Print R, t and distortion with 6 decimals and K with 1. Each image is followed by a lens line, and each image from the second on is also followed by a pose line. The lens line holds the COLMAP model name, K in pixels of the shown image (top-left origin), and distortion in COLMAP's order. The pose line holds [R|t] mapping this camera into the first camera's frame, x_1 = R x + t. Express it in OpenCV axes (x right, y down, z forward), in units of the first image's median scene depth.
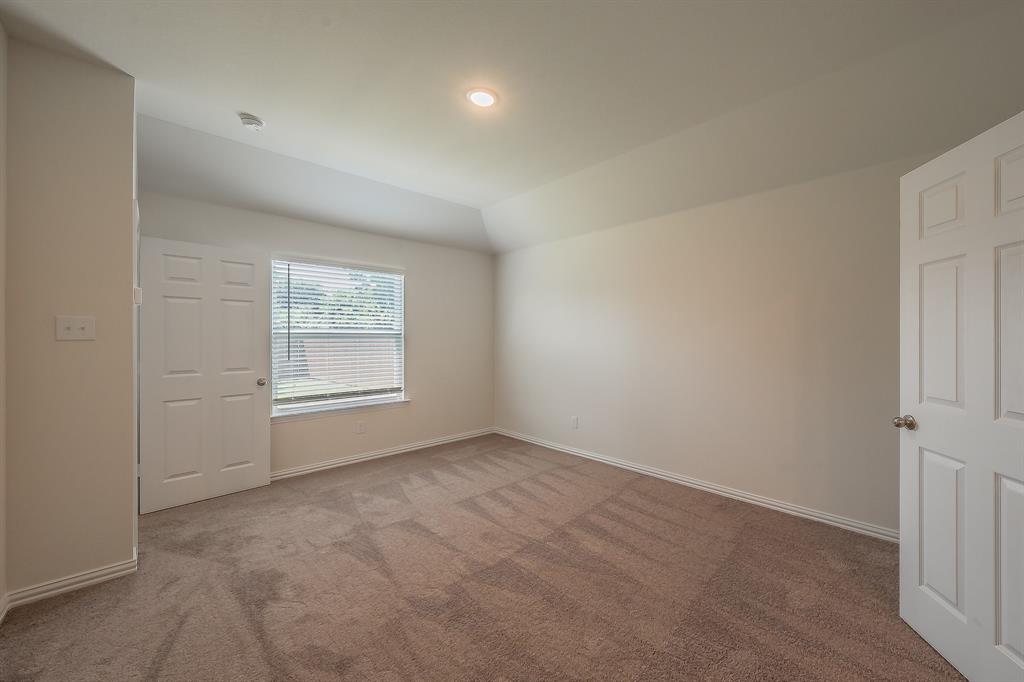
lens RADIAL K [[379.5, 0, 511.6], [0, 379.5, 339.9], [0, 0, 1]] dist [-0.000283, -0.000145]
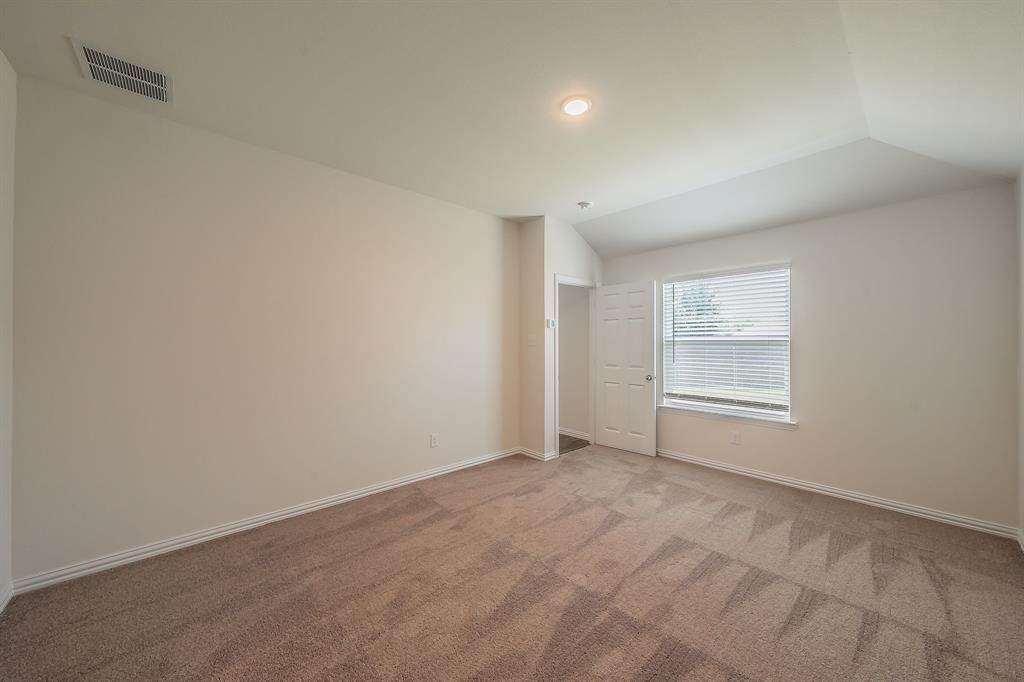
lens RADIAL K [[311.2, 0, 512.7], [0, 311.2, 343.3], [0, 0, 1]] dist [0.000529, 0.000030]
pose [[0.096628, -0.003331, -0.995315, 0.474667], [-0.007419, 0.999964, -0.004067, -0.003341], [0.995293, 0.007778, 0.096600, 0.505554]]
